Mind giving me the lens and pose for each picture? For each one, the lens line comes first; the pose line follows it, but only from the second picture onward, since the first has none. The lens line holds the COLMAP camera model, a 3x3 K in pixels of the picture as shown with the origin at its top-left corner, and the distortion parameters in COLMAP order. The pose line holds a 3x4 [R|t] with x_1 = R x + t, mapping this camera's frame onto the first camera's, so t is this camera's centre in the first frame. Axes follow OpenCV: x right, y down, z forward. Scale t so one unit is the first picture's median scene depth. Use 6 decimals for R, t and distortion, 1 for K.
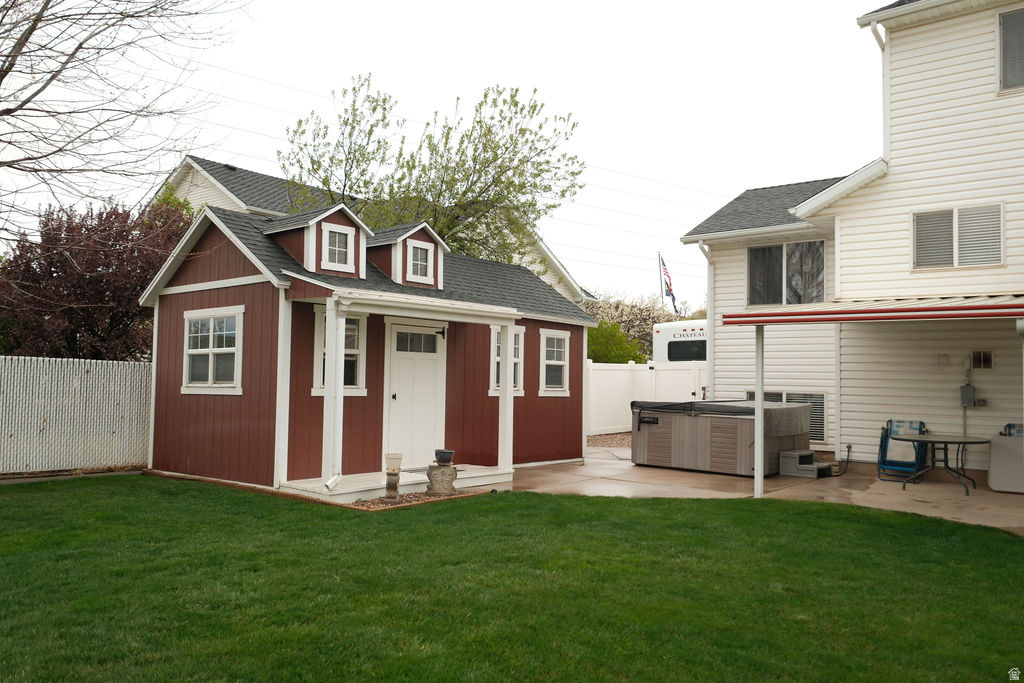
lens RADIAL K [[809.3, 0, 517.0], [0, 809.3, 337.5], [0, 0, 1]] dist [0.014646, -0.010838]
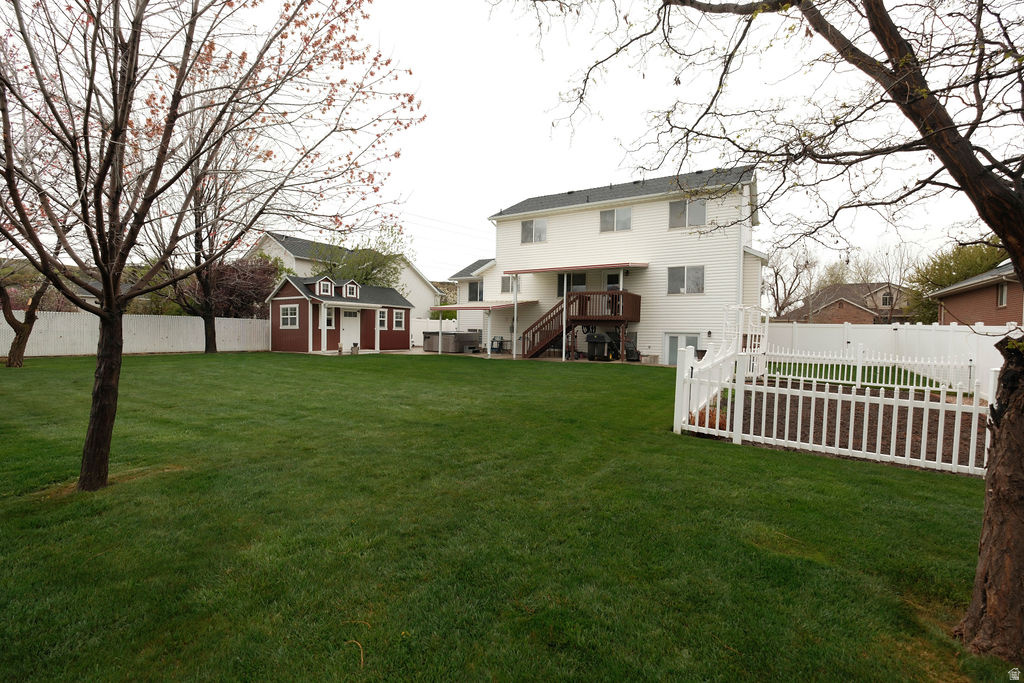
lens RADIAL K [[435.2, 0, 508.6], [0, 435.2, 338.9], [0, 0, 1]] dist [0.004431, 0.000438]
pose [[0.989907, -0.006550, 0.141566, 0.276335], [-0.004530, 0.996958, 0.077808, -0.036242], [-0.141645, -0.077664, 0.986866, -0.932294]]
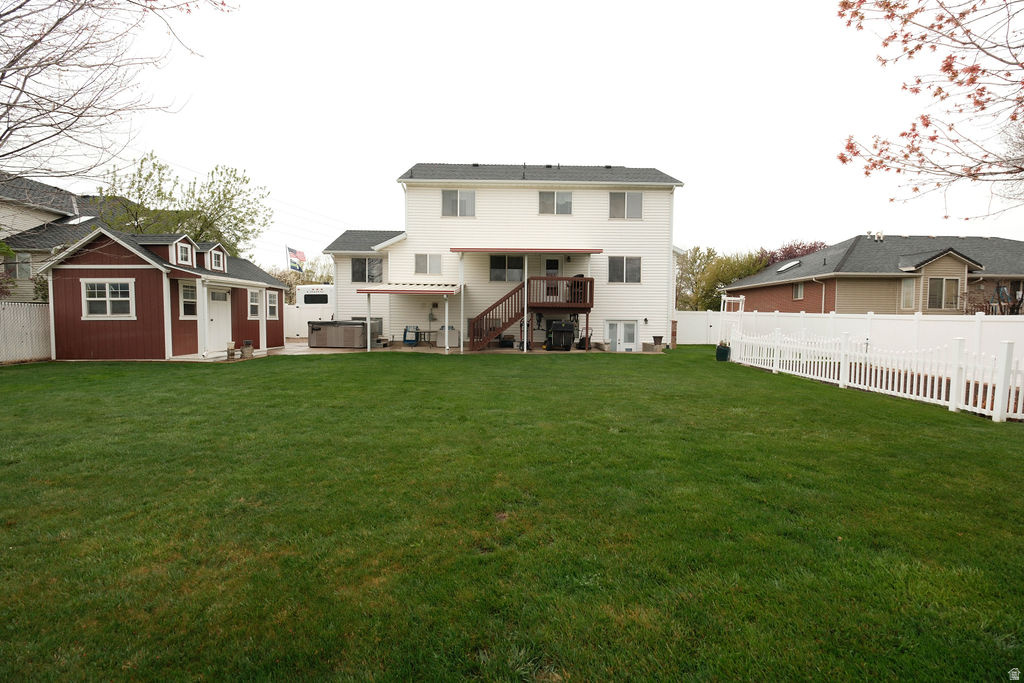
lens RADIAL K [[446.2, 0, 511.6], [0, 446.2, 336.0], [0, 0, 1]] dist [-0.003693, 0.000211]
pose [[0.770097, -0.037088, 0.636848, -0.282931], [-0.029861, 0.995119, 0.094061, -0.024820], [-0.637227, -0.091453, 0.765230, -0.483603]]
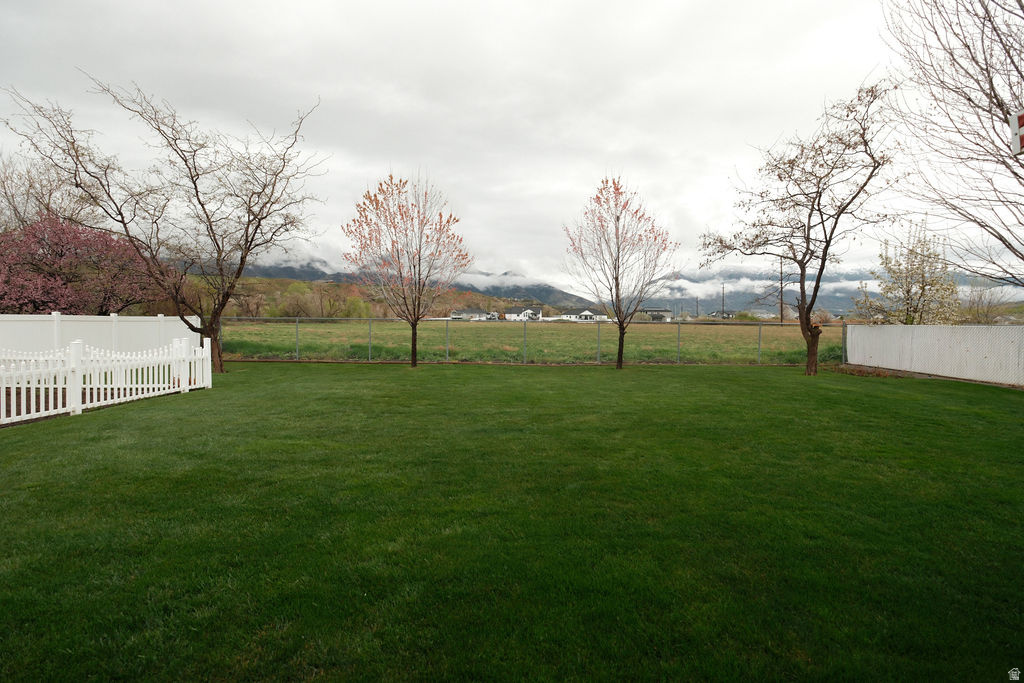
lens RADIAL K [[446.2, 0, 506.2], [0, 446.2, 339.9], [0, 0, 1]] dist [-0.003693, 0.000211]
pose [[-0.799727, -0.009470, -0.600289, 0.652352], [0.002457, 0.999816, -0.019046, 0.042213], [0.600358, -0.016706, -0.799557, 0.667582]]
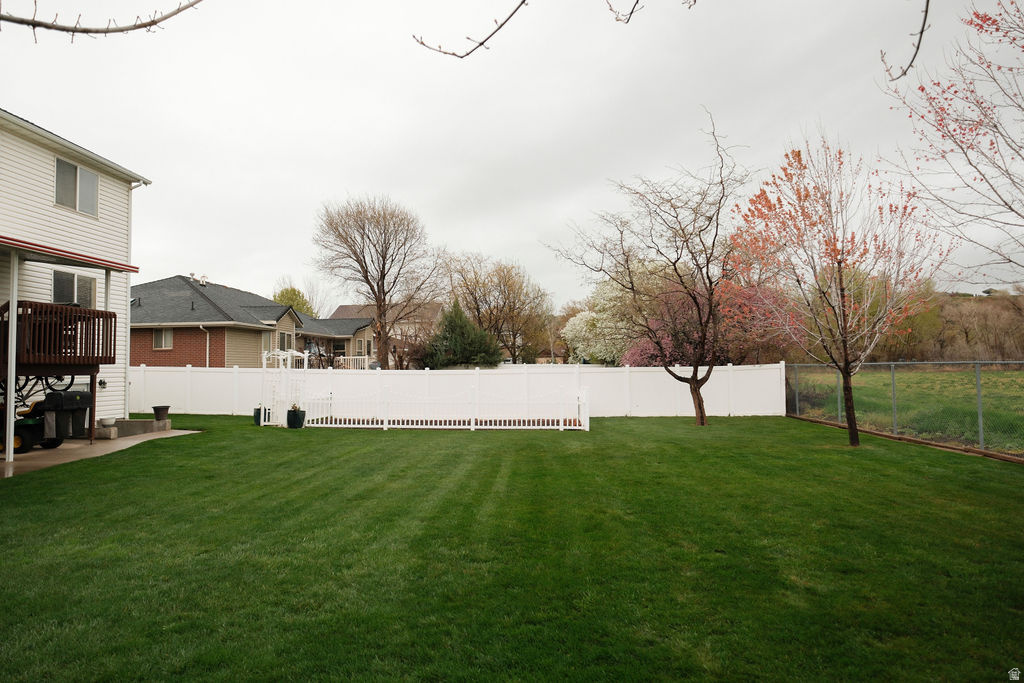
lens RADIAL K [[631.9, 0, 508.3], [0, 631.9, 337.3], [0, 0, 1]] dist [-0.003257, -0.000314]
pose [[-0.565688, 0.025372, 0.824229, -0.546112], [-0.045509, 0.997043, -0.061925, 0.002114], [-0.823362, -0.072541, -0.562861, 0.558194]]
